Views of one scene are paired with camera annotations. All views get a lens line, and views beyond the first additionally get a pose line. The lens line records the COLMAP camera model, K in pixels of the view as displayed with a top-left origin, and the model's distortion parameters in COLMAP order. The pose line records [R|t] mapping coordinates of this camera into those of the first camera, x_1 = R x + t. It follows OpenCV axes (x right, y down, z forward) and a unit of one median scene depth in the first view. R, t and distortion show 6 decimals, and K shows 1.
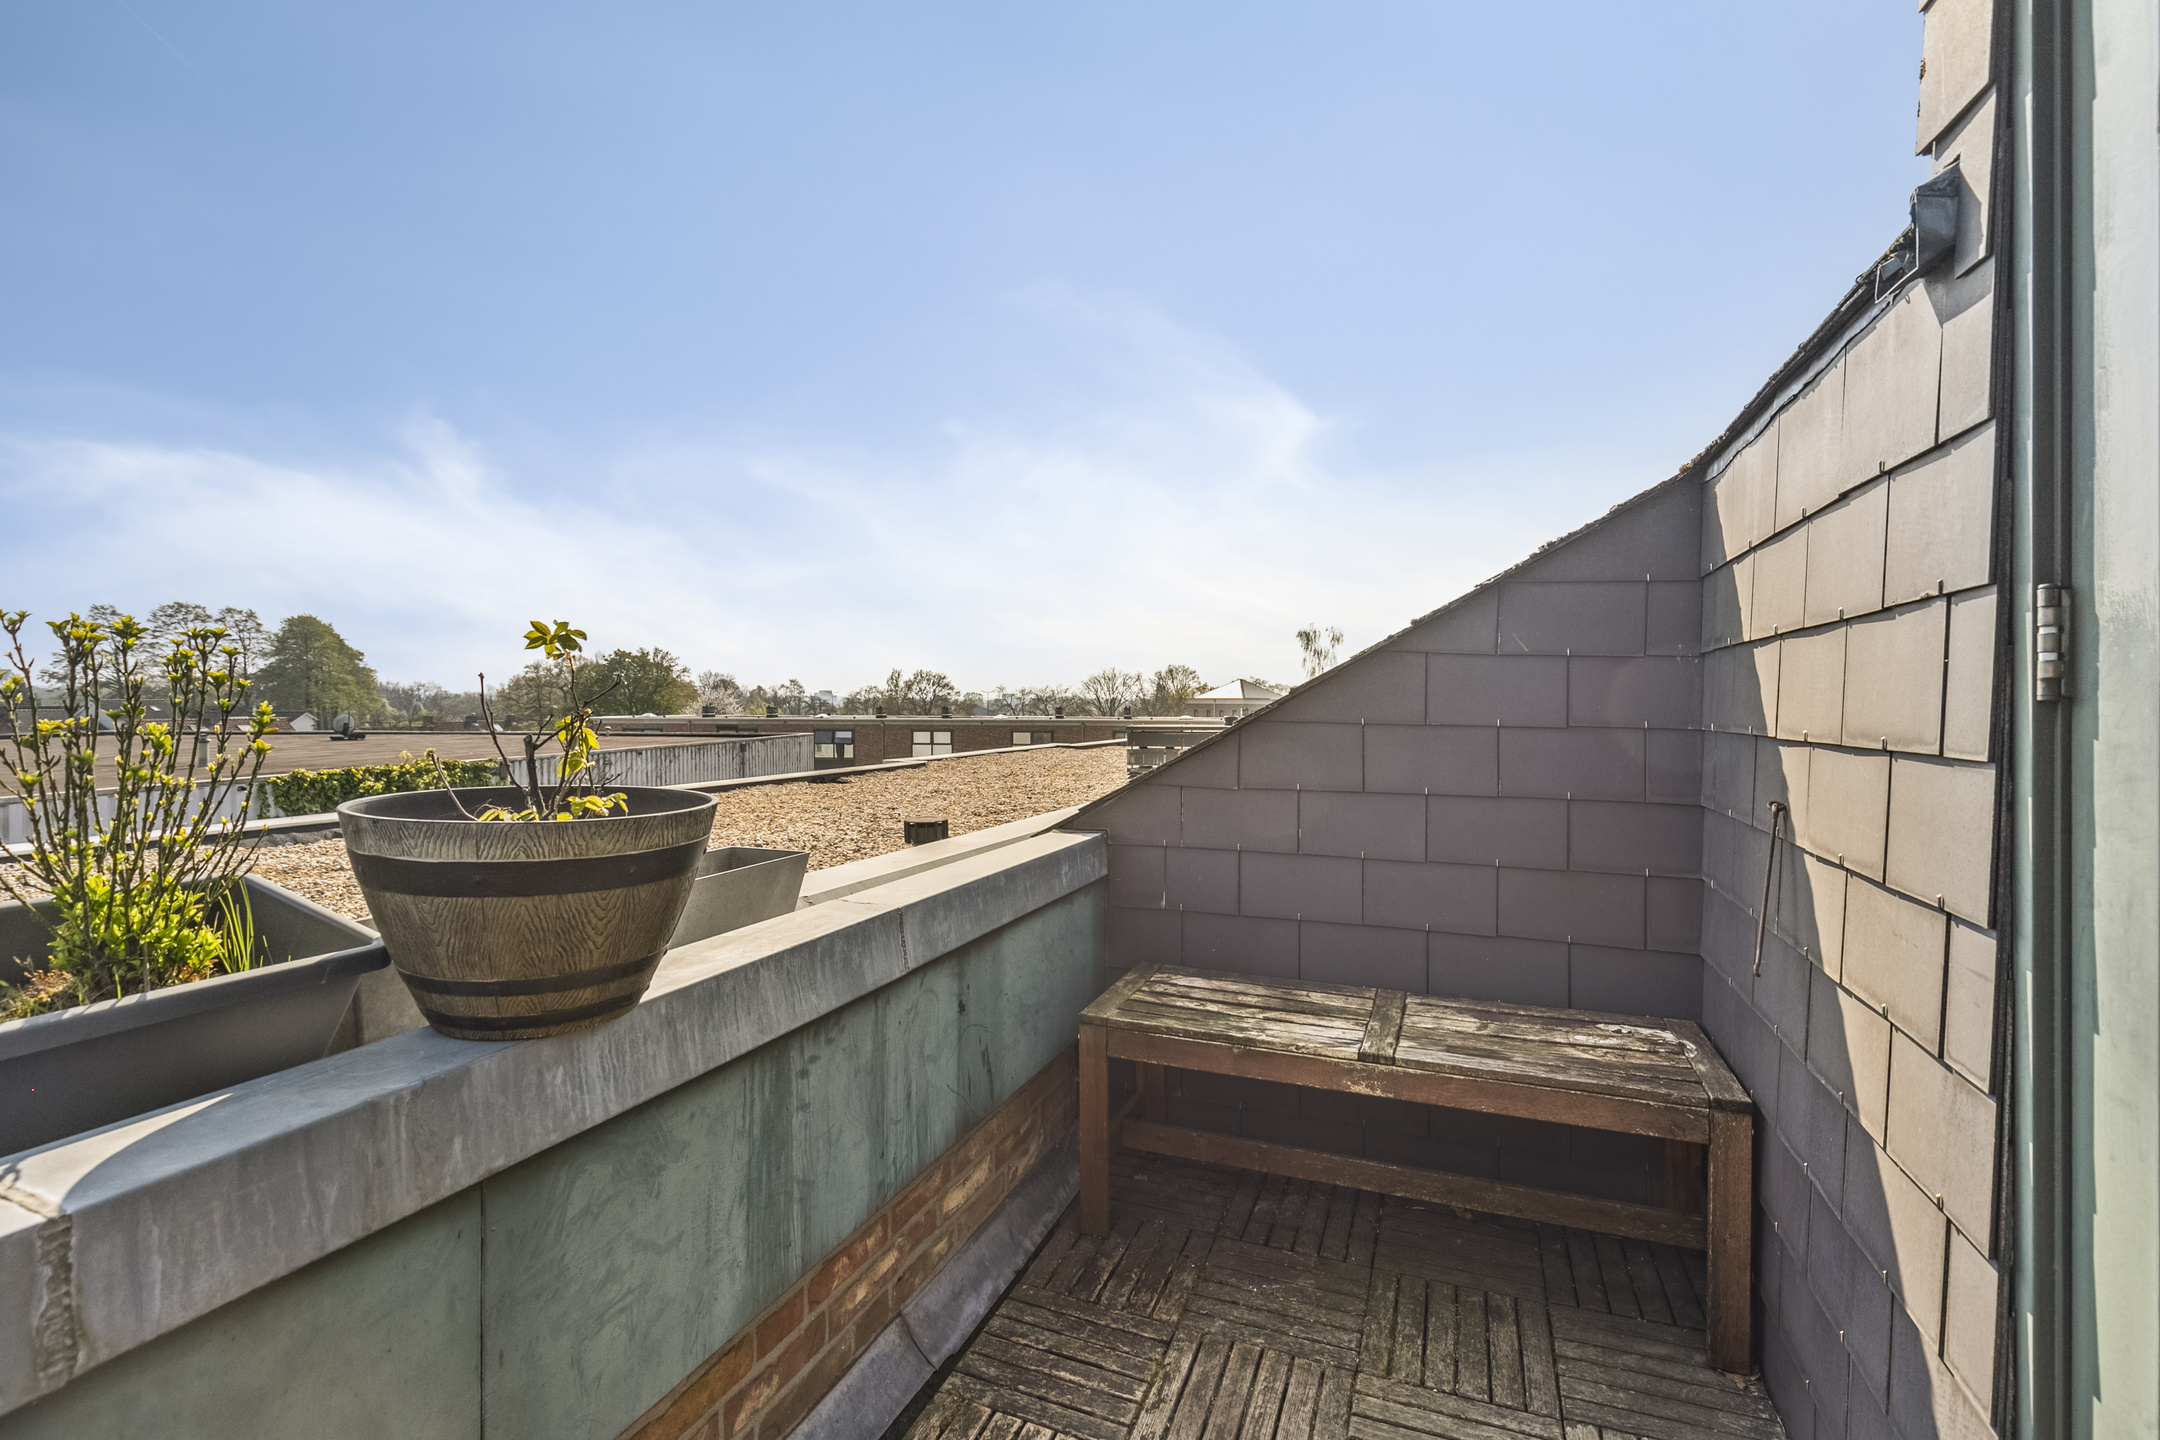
lens RADIAL K [[1005.7, 0, 1080.2], [0, 1005.7, 724.7], [0, 0, 1]] dist [-0.000475, -0.000015]
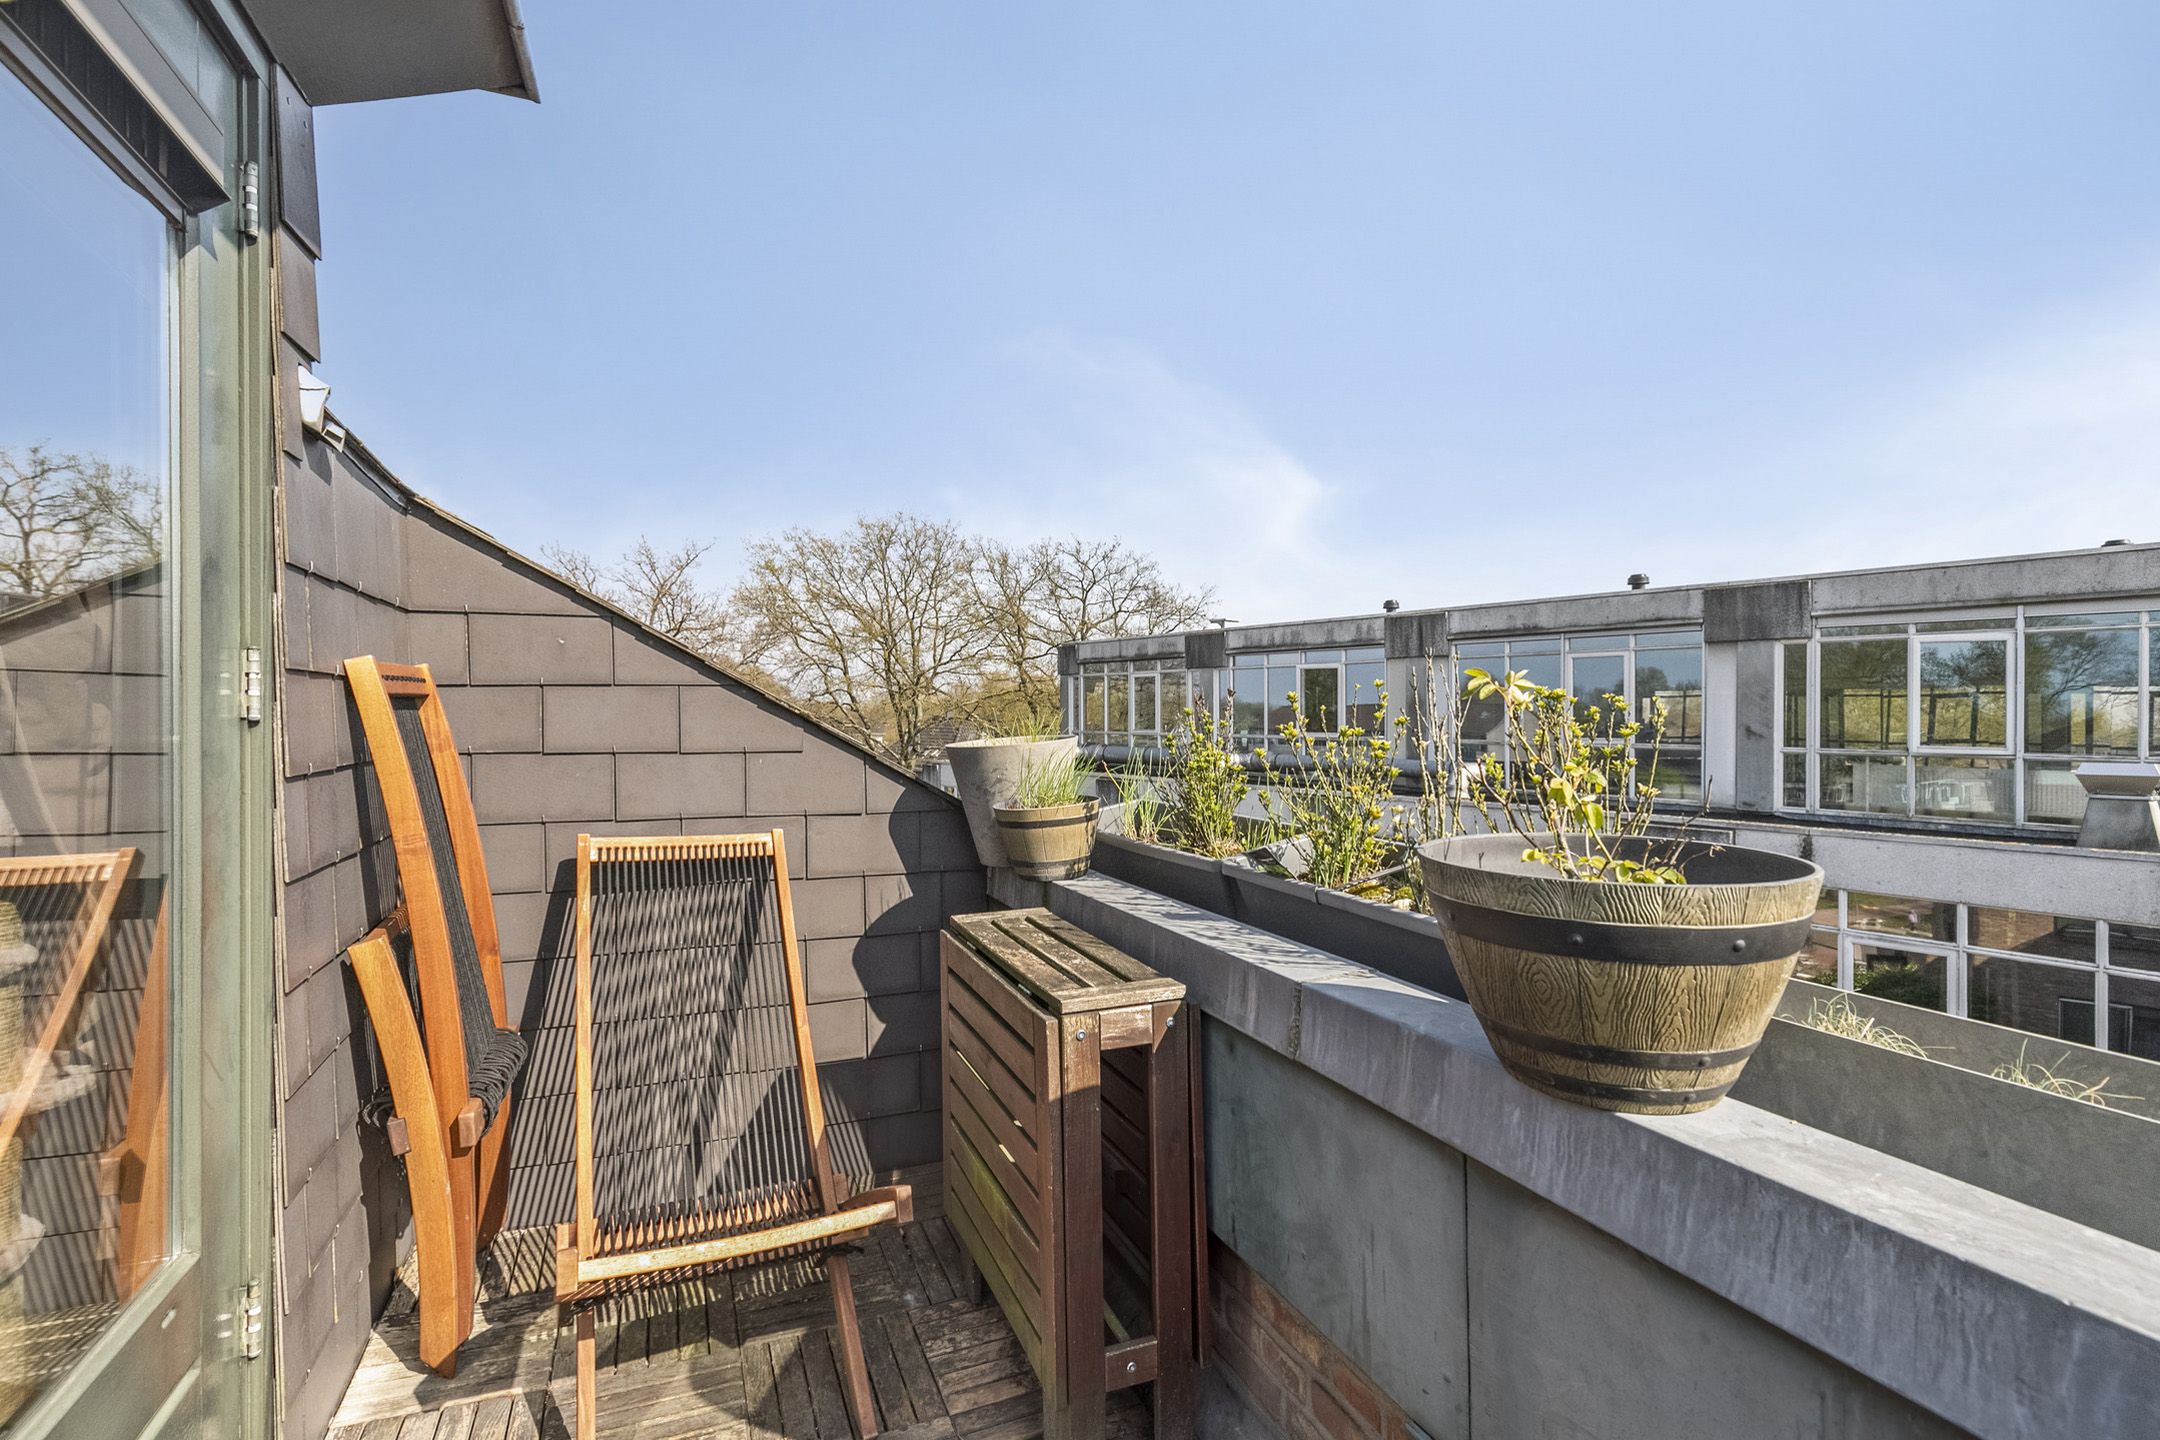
lens RADIAL K [[1005.7, 0, 1079.9], [0, 1005.7, 717.2], [0, 0, 1]] dist [-0.000475, -0.000015]
pose [[-0.723672, -0.005376, -0.690123, 0.514285], [-0.022895, 0.999606, 0.016221, -0.066620], [0.689765, 0.027539, -0.723510, 1.402830]]
